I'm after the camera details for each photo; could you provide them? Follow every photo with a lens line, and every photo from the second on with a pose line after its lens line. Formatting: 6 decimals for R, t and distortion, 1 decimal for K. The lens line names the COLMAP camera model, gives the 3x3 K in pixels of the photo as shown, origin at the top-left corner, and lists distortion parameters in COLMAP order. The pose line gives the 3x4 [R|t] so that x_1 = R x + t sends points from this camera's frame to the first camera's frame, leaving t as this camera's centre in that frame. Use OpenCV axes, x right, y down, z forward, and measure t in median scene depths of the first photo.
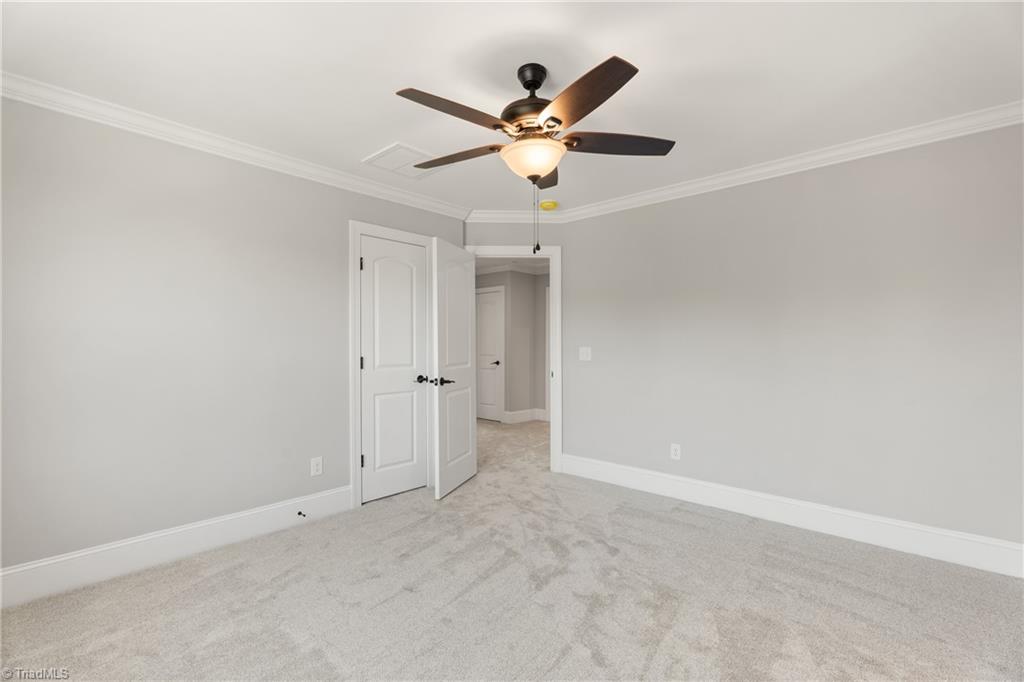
lens RADIAL K [[451.7, 0, 509.3], [0, 451.7, 343.4], [0, 0, 1]] dist [0.000490, 0.000051]
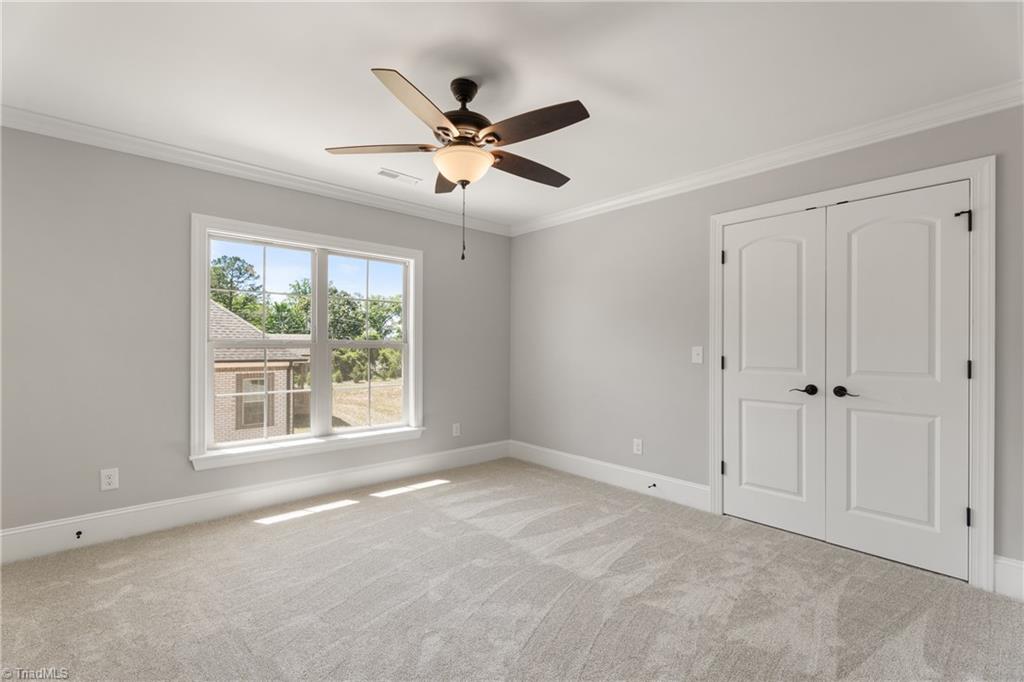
lens RADIAL K [[451.7, 0, 509.3], [0, 451.7, 343.4], [0, 0, 1]] dist [0.000490, 0.000051]
pose [[-0.093033, -0.002488, -0.995660, 0.645680], [0.003067, 0.999991, -0.002785, 0.004294], [0.995658, -0.003313, -0.093025, 0.641089]]
